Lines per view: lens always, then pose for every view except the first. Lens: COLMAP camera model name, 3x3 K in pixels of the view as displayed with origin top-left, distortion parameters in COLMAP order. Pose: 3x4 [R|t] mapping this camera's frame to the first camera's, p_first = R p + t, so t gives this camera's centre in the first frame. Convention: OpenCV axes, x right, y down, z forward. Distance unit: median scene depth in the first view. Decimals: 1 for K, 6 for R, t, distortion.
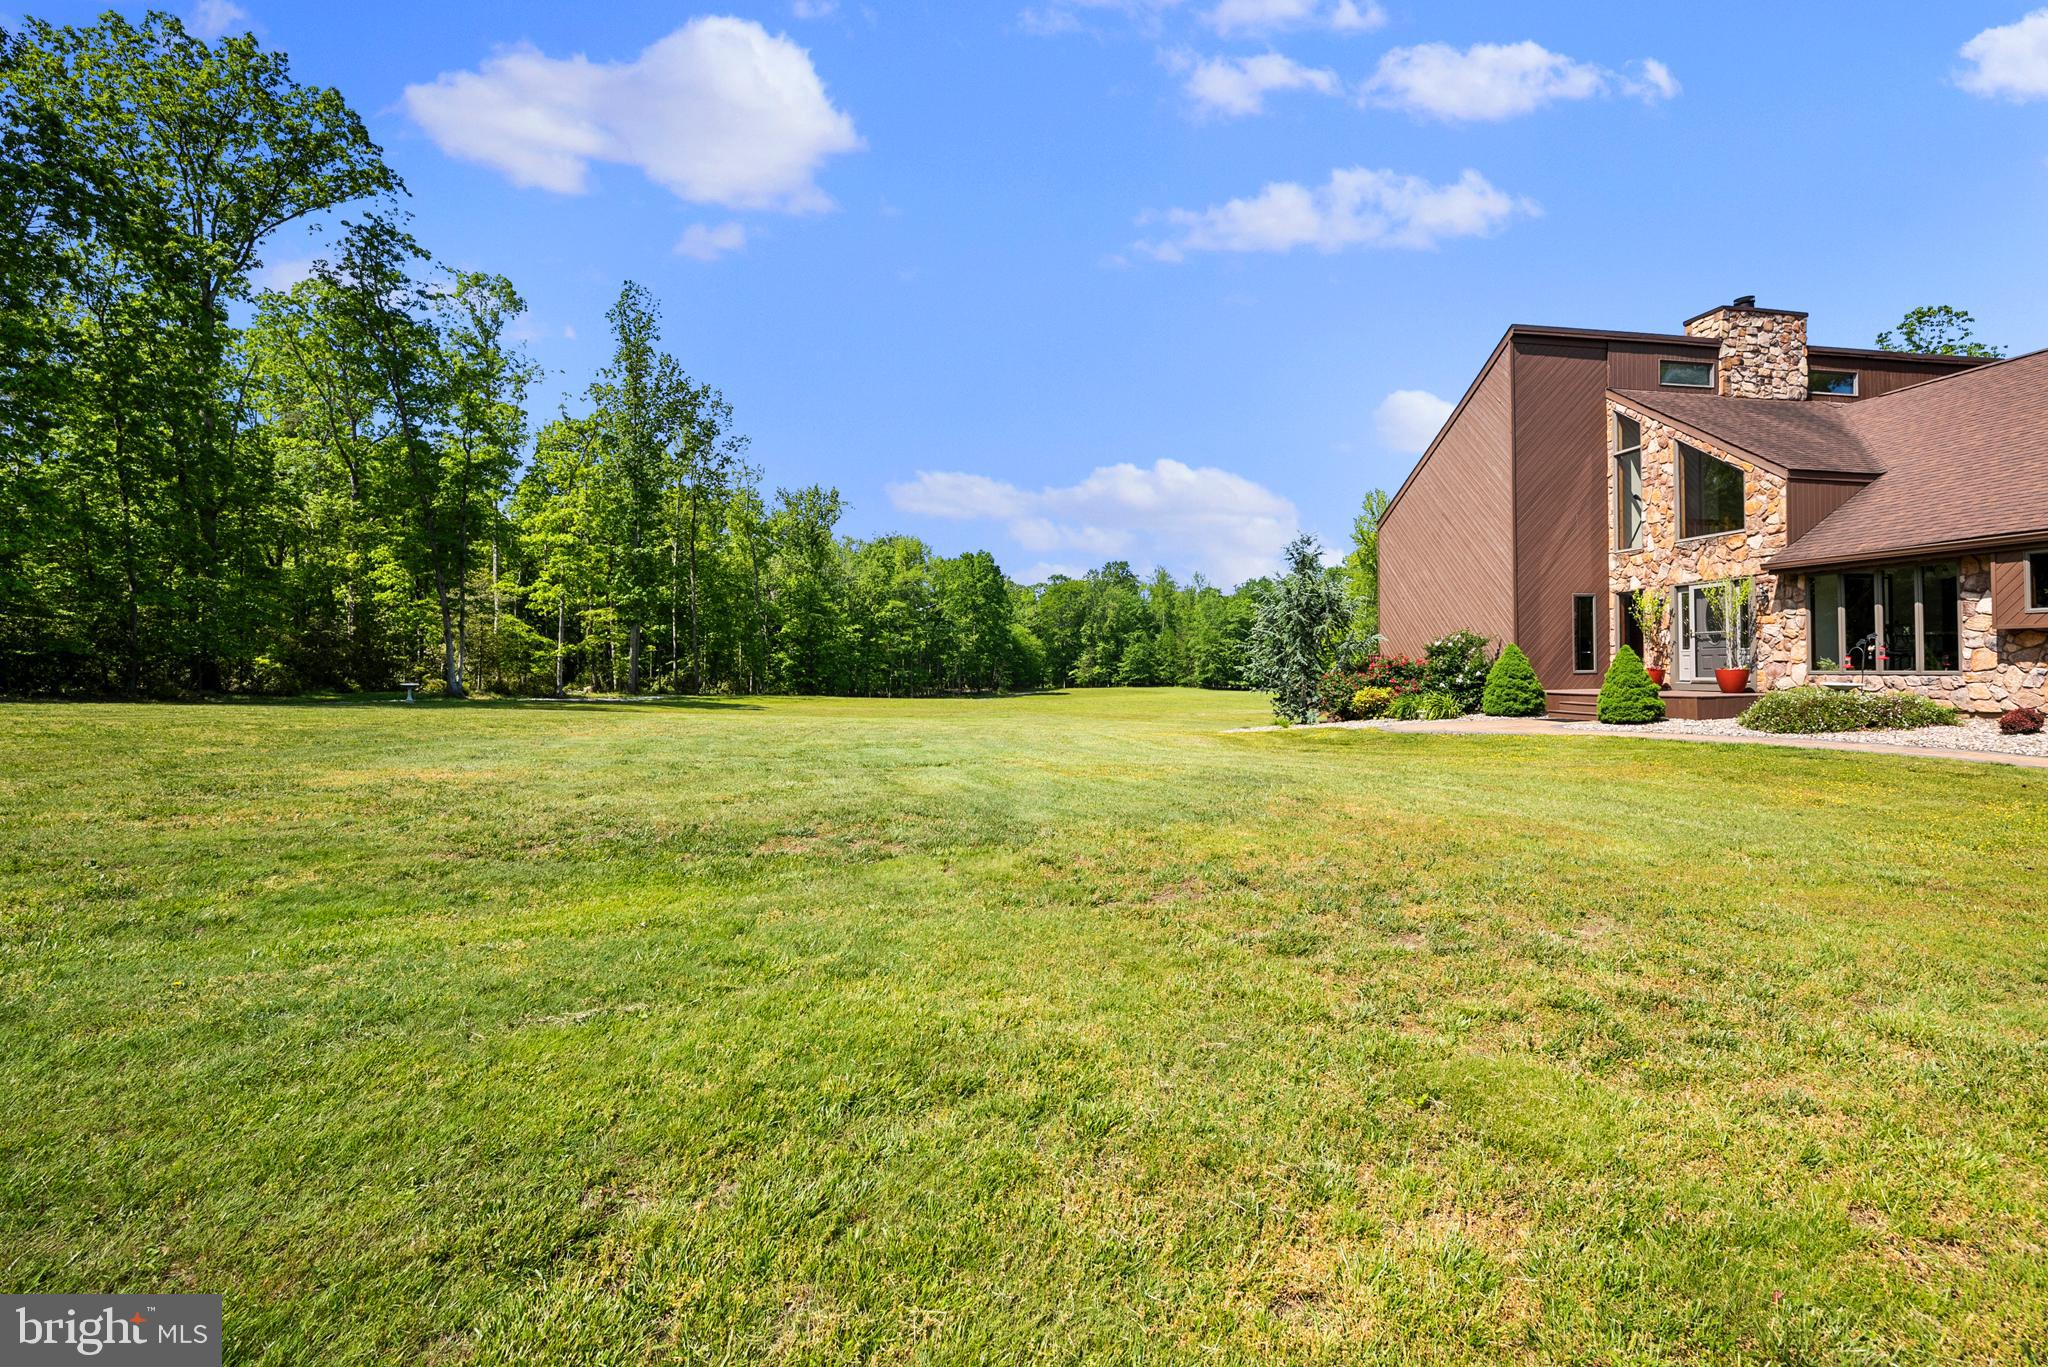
lens RADIAL K [[902.0, 0, 1024.0], [0, 902.0, 683.5], [0, 0, 1]] dist [-0.000829, -0.000299]
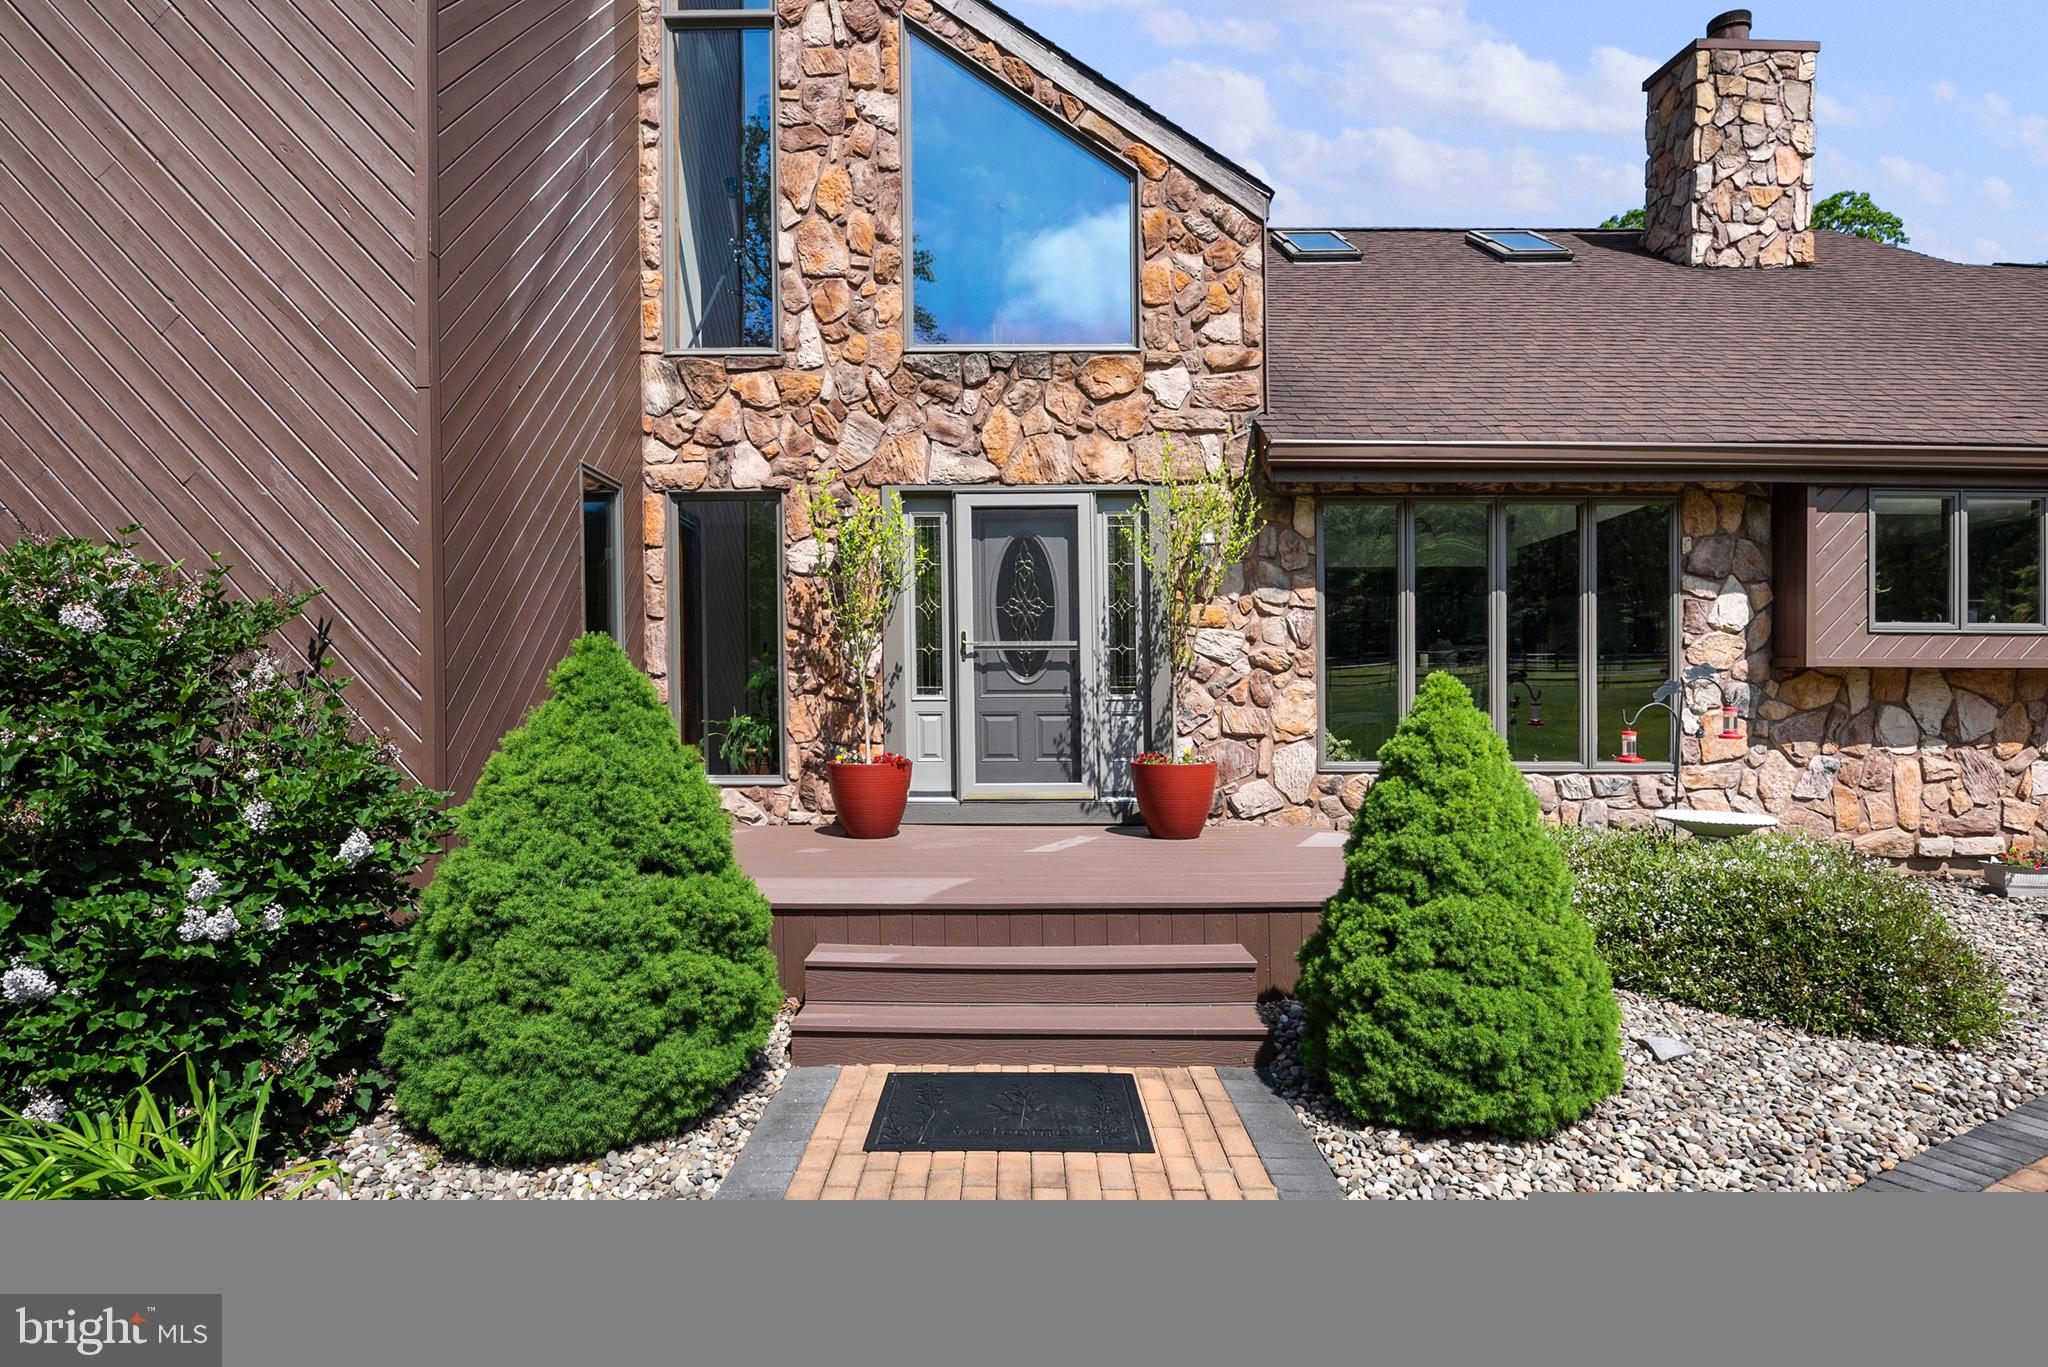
lens RADIAL K [[1042.3, 0, 1024.0], [0, 1042.3, 683.5], [0, 0, 1]] dist [0.000043, -0.000212]
pose [[0.165942, 0.026351, 0.985783, 0.398004], [0.014362, 0.999472, -0.029134, -0.031989], [-0.986031, 0.018992, 0.165476, 0.950439]]
